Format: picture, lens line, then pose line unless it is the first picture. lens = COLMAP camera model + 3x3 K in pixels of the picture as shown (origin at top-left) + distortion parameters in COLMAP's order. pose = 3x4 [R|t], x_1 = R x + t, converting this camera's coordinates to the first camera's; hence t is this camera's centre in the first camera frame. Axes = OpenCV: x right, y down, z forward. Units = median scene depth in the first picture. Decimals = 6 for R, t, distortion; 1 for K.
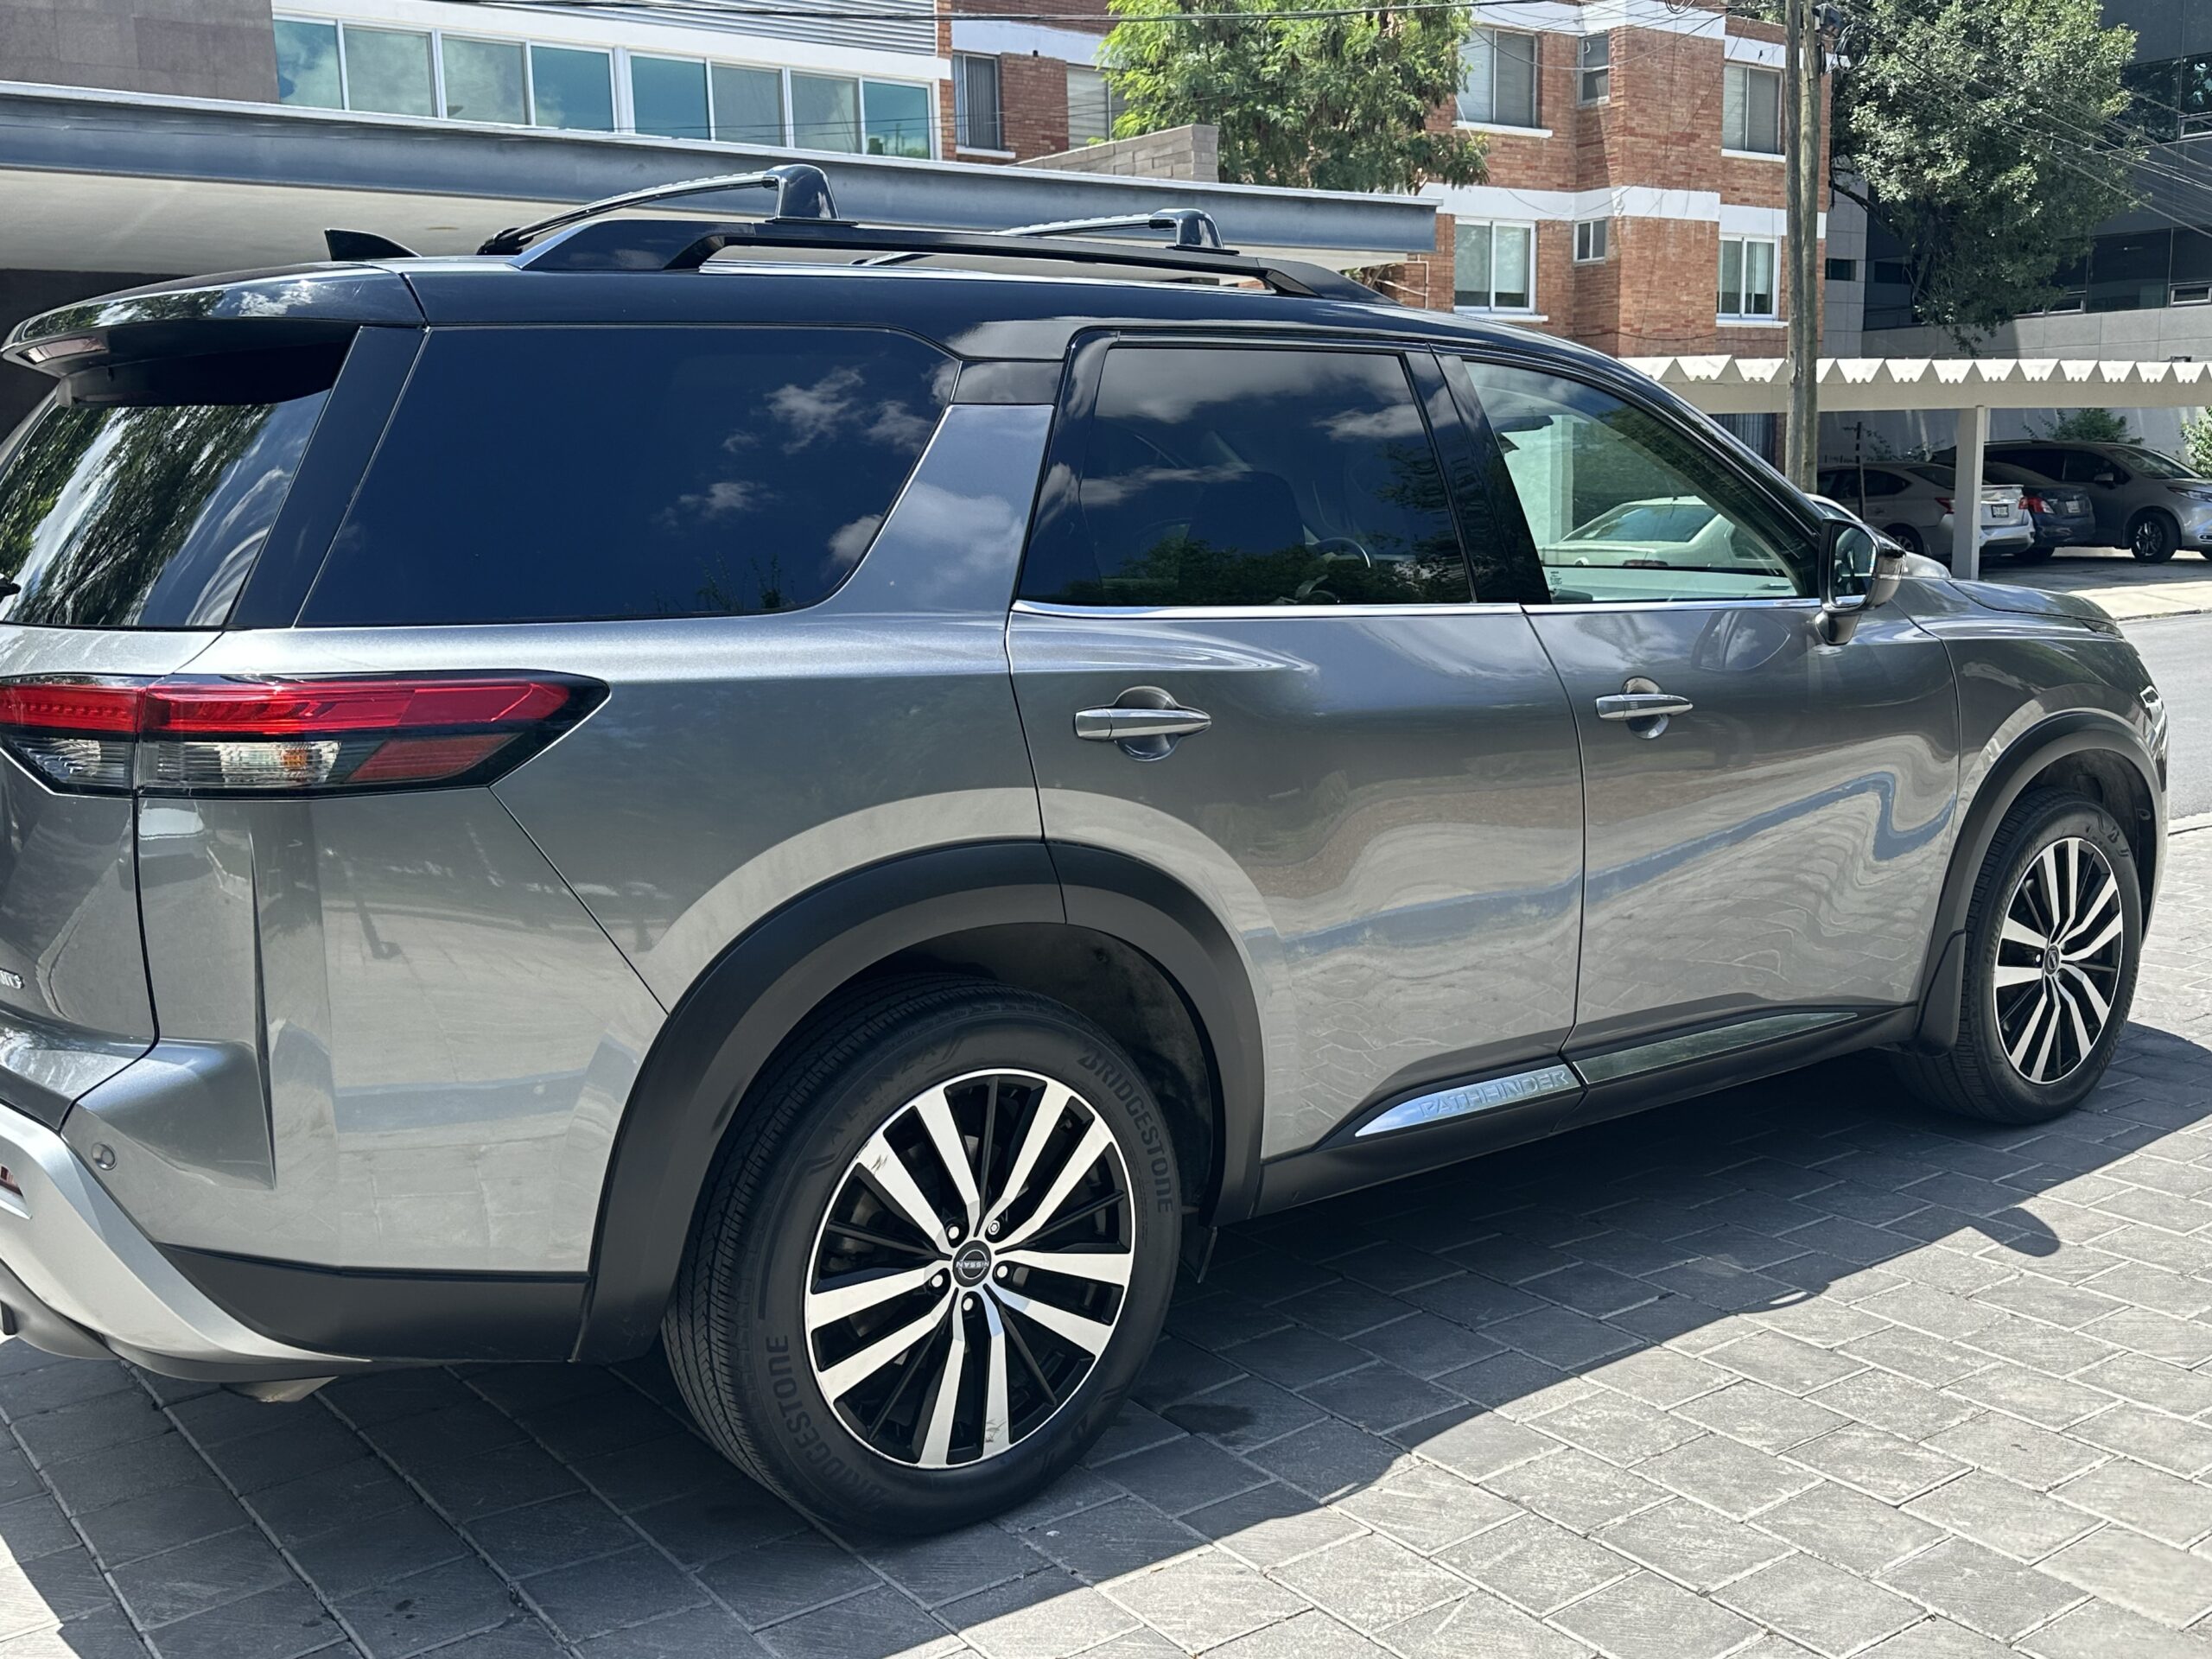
lens RADIAL K [[2086.3, 0, 1106.0], [0, 2086.3, 829.5], [0, 0, 1]] dist [0.188794, -0.399601]
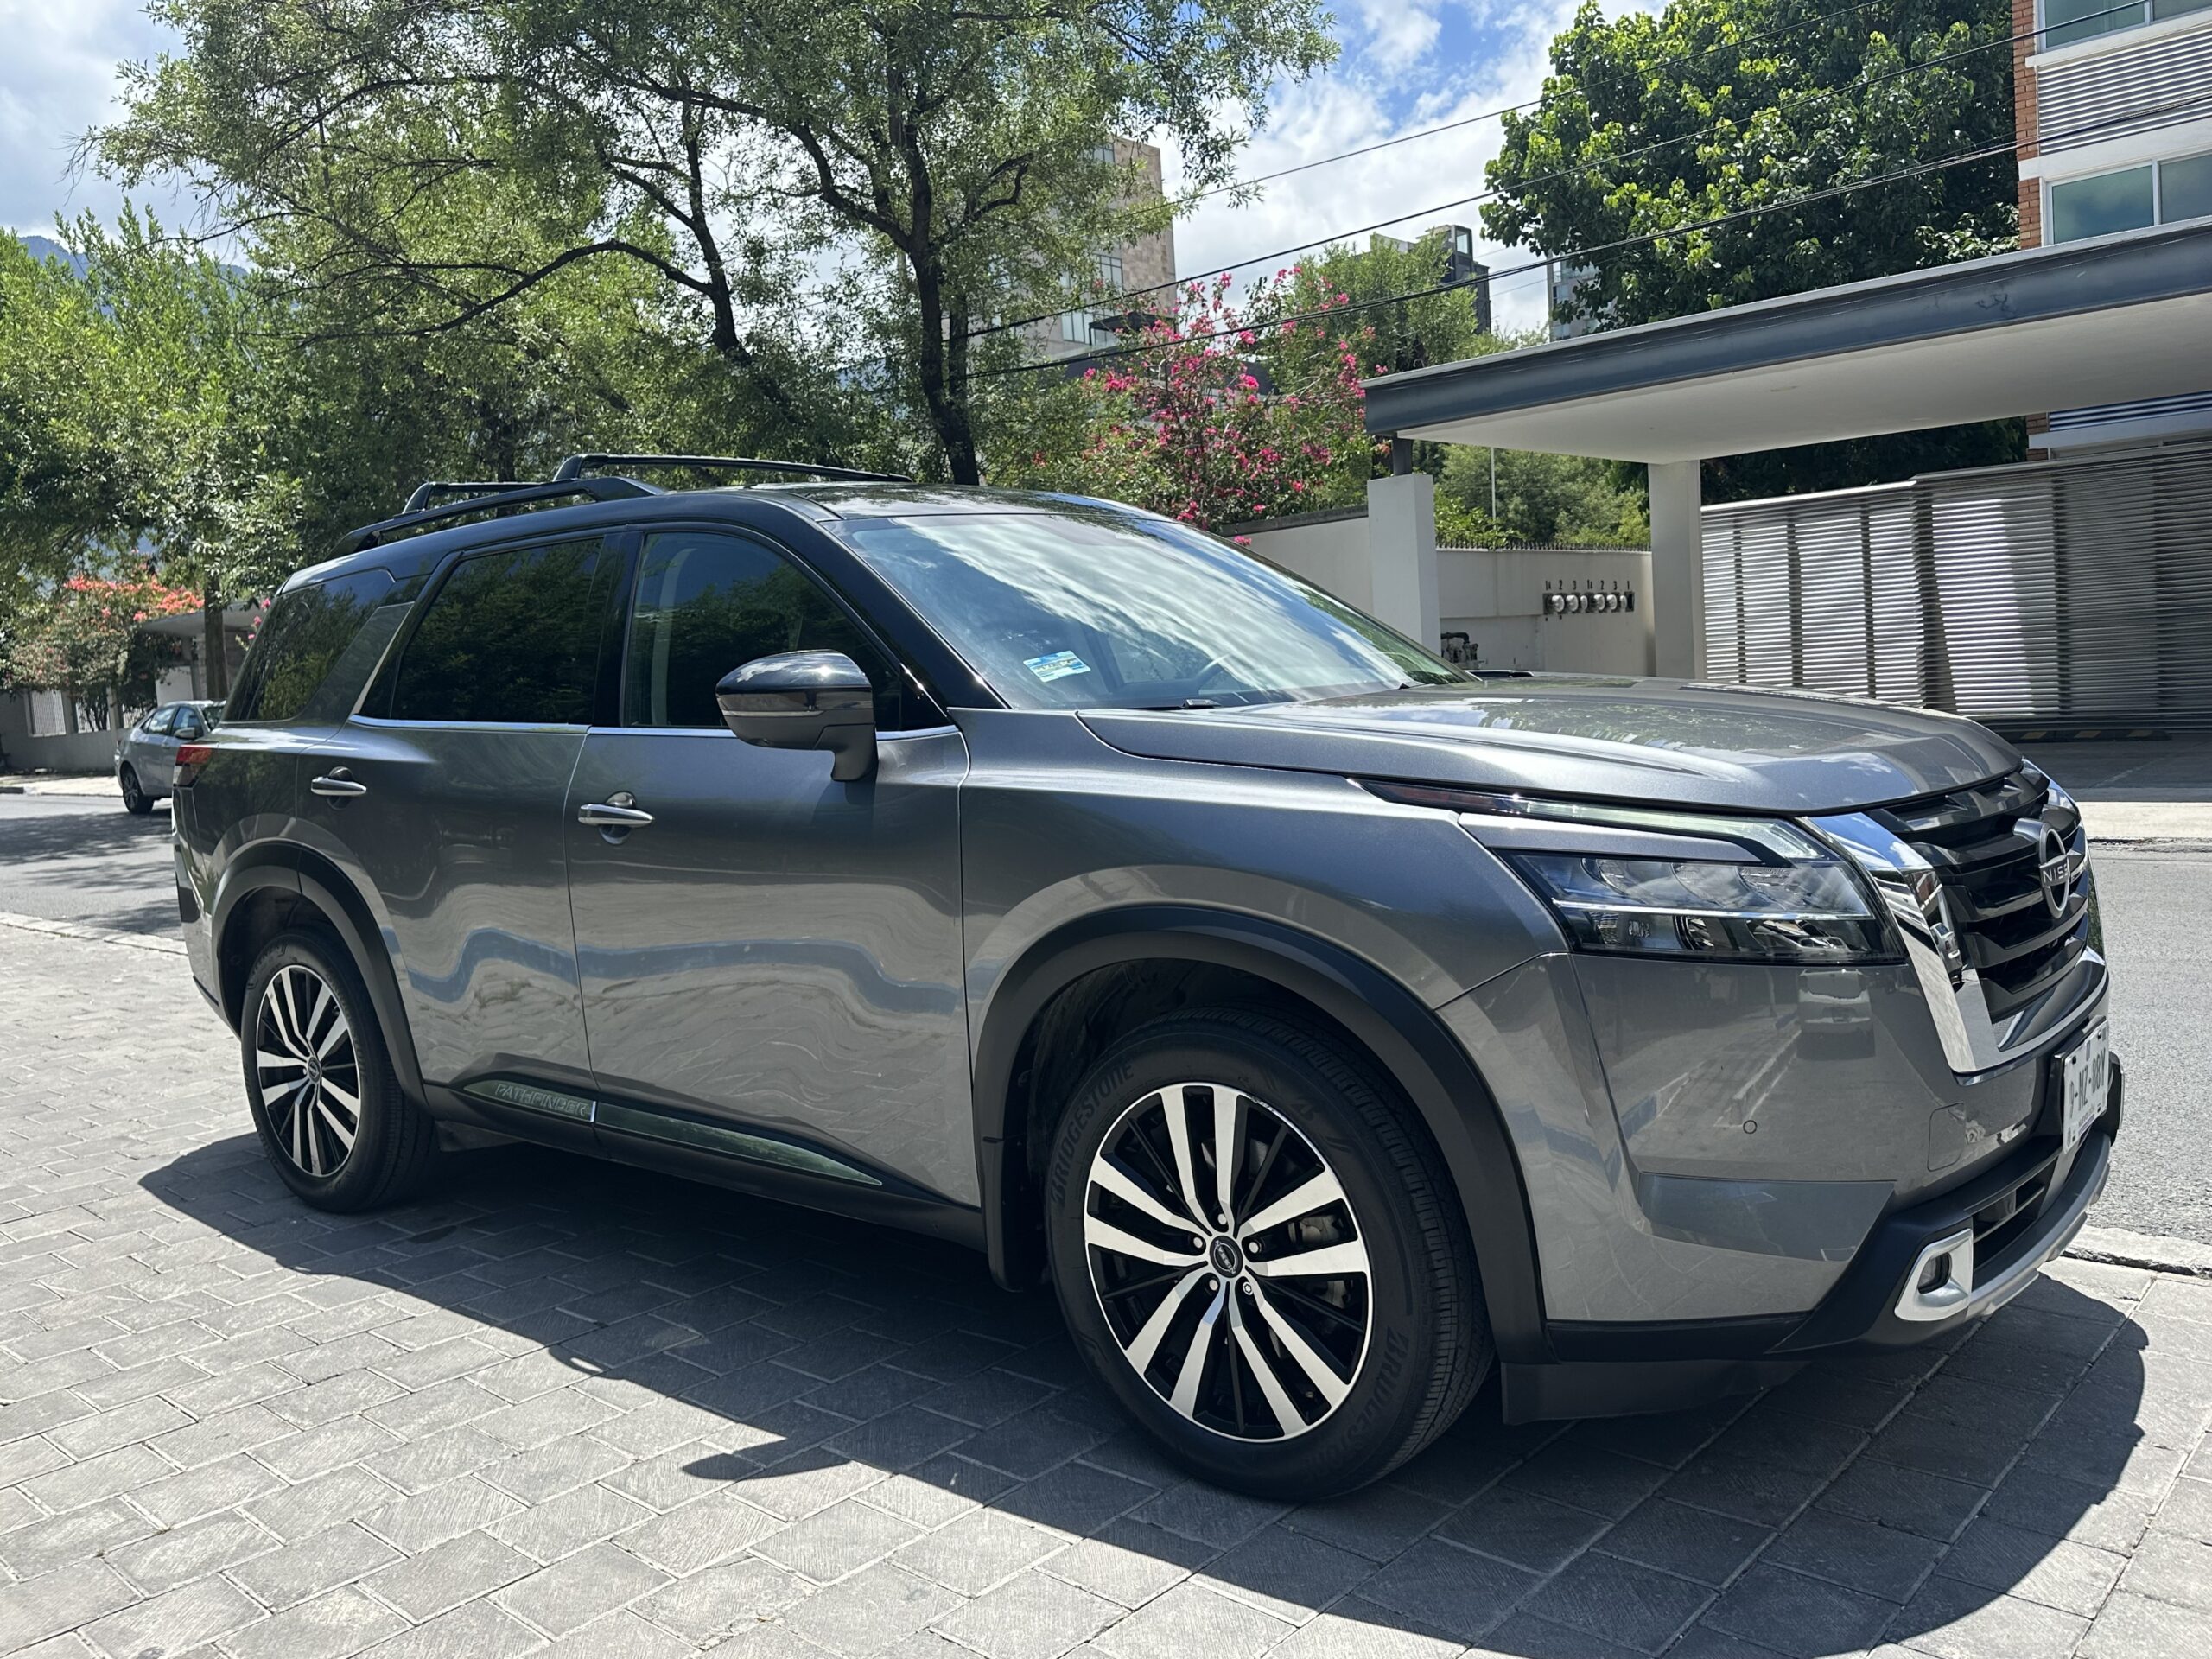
lens RADIAL K [[1733.5, 0, 1106.0], [0, 1733.5, 829.5], [0, 0, 1]] dist [0.112673, -0.189190]
pose [[0.201245, 0.086269, -0.975735, 1.495907], [-0.100019, 0.992718, 0.067142, -0.169841], [0.974421, 0.084080, 0.208408, 1.271809]]
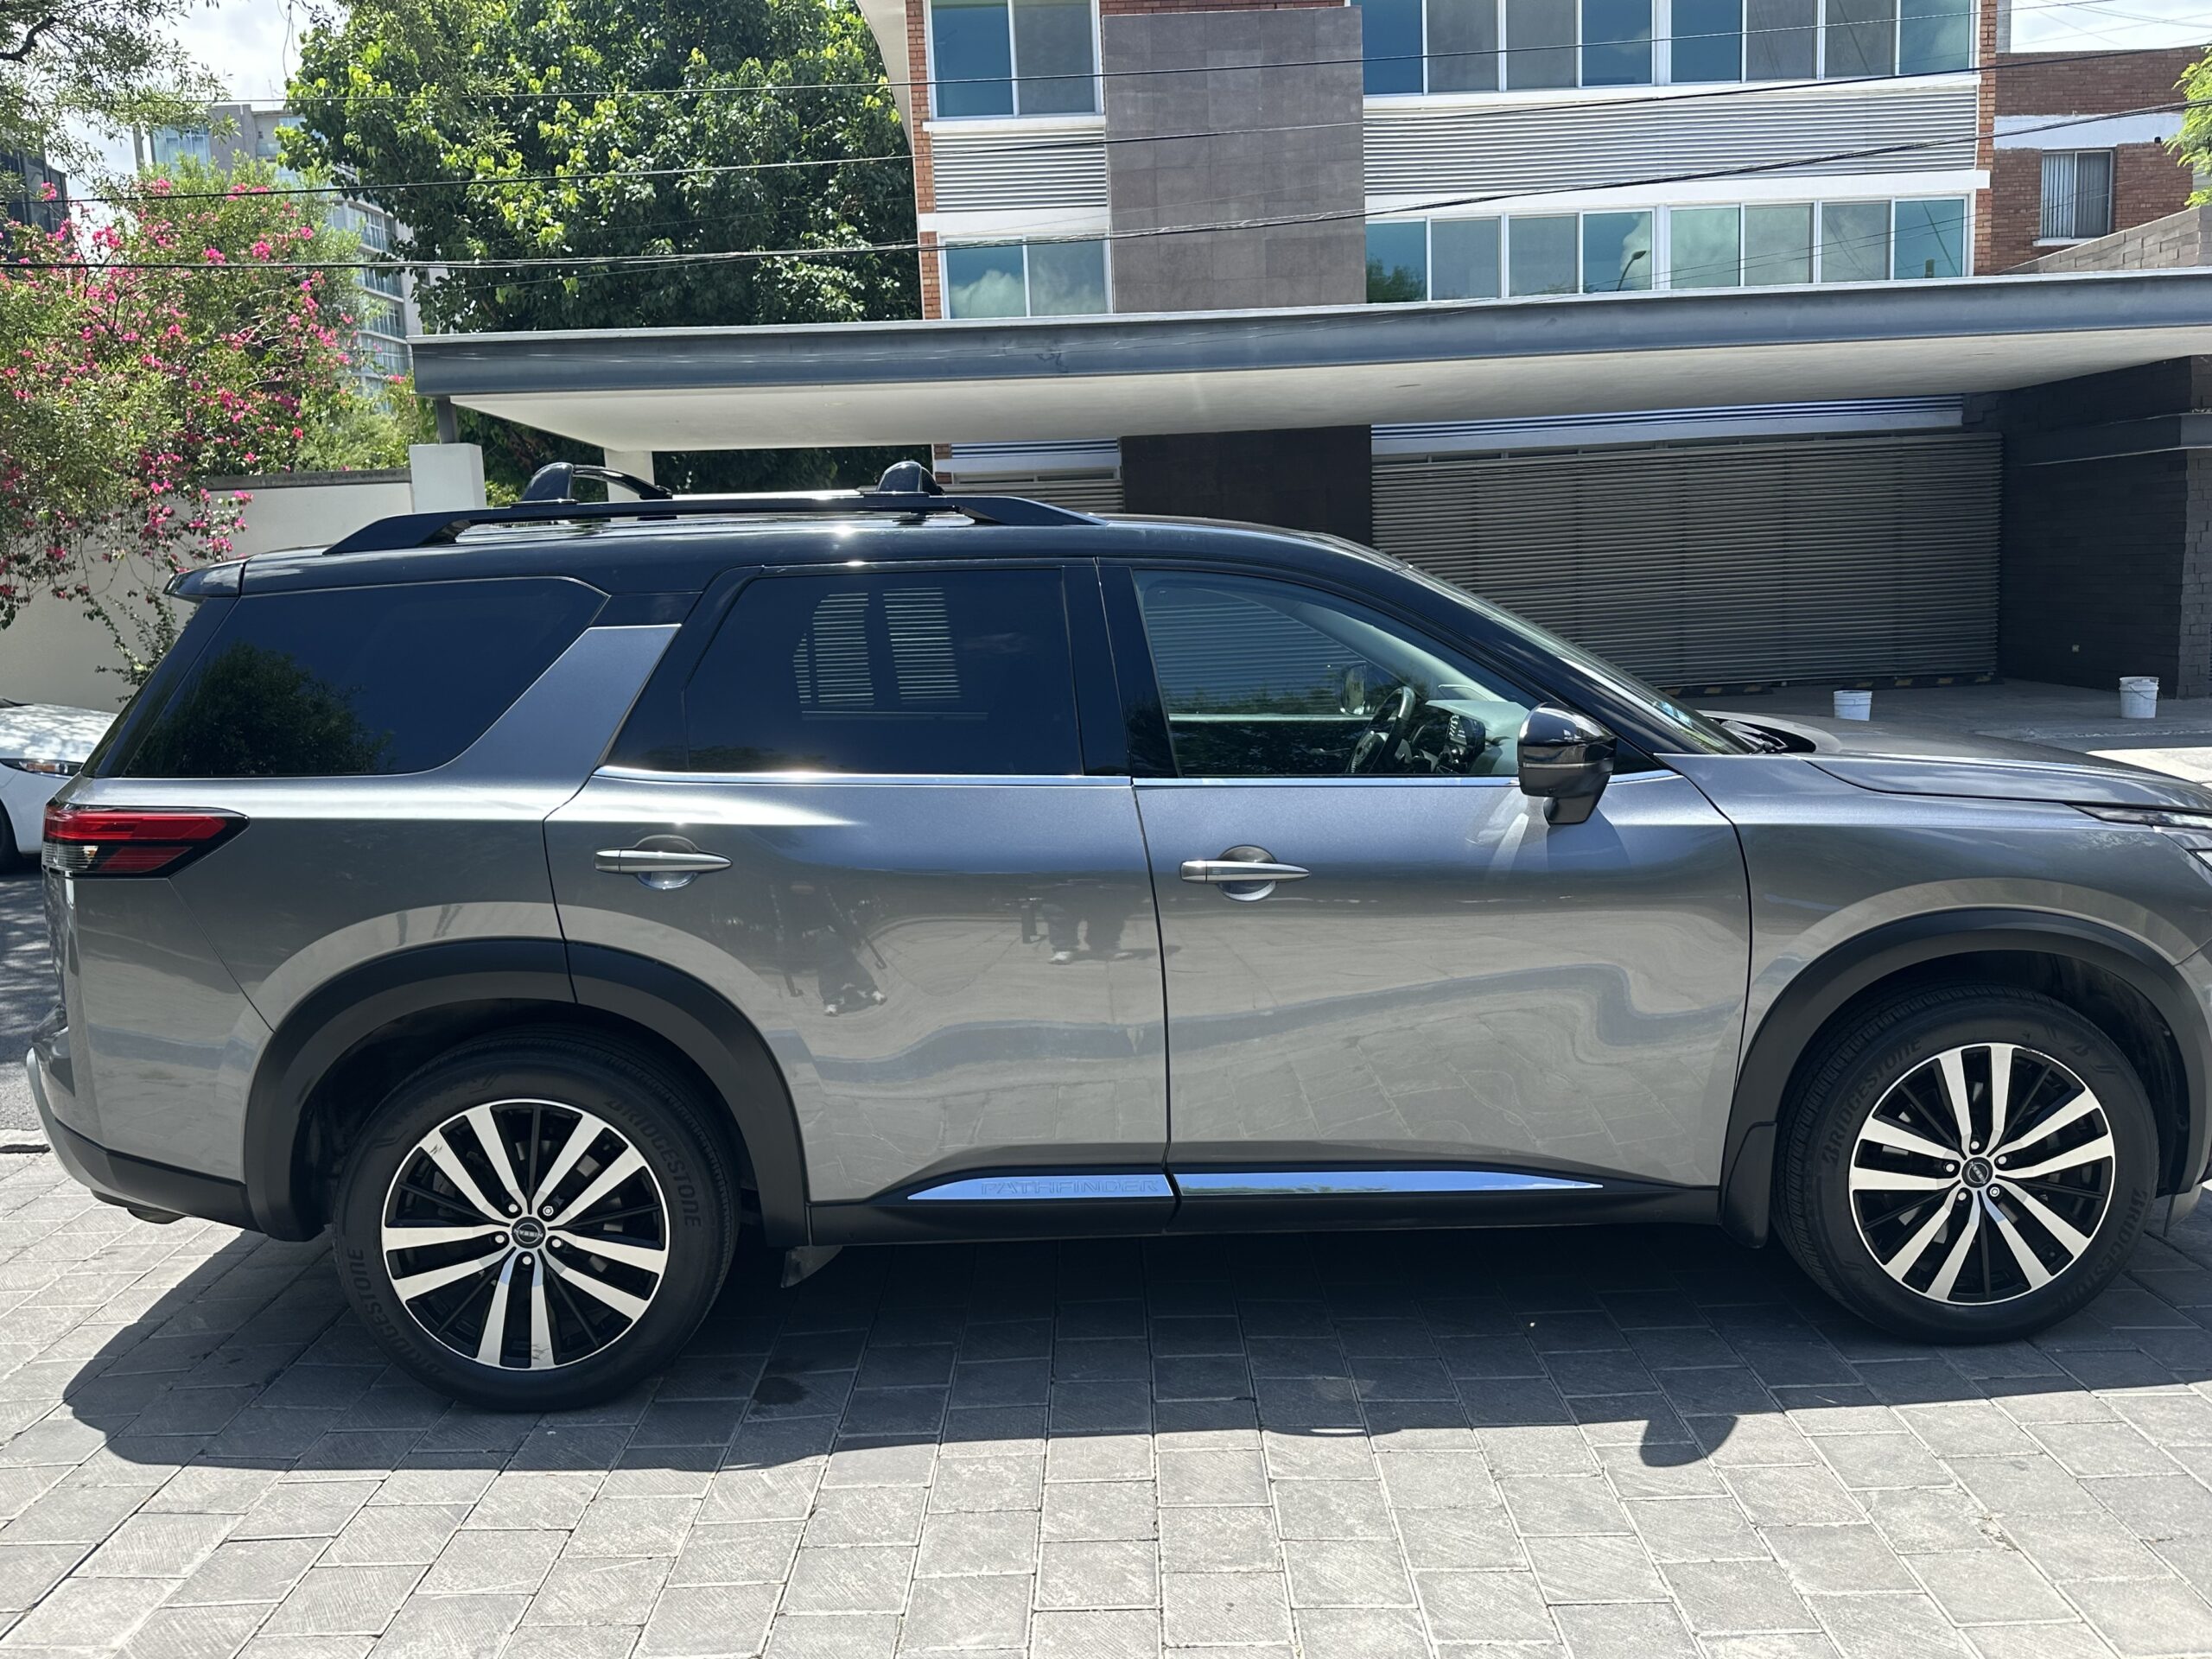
lens RADIAL K [[1733.5, 0, 1106.0], [0, 1733.5, 829.5], [0, 0, 1]] dist [0.112673, -0.189190]
pose [[0.806233, 0.071643, -0.587244, 0.881978], [-0.074607, 0.997028, 0.019207, -0.111135], [0.586875, 0.028327, 0.809182, 0.247588]]
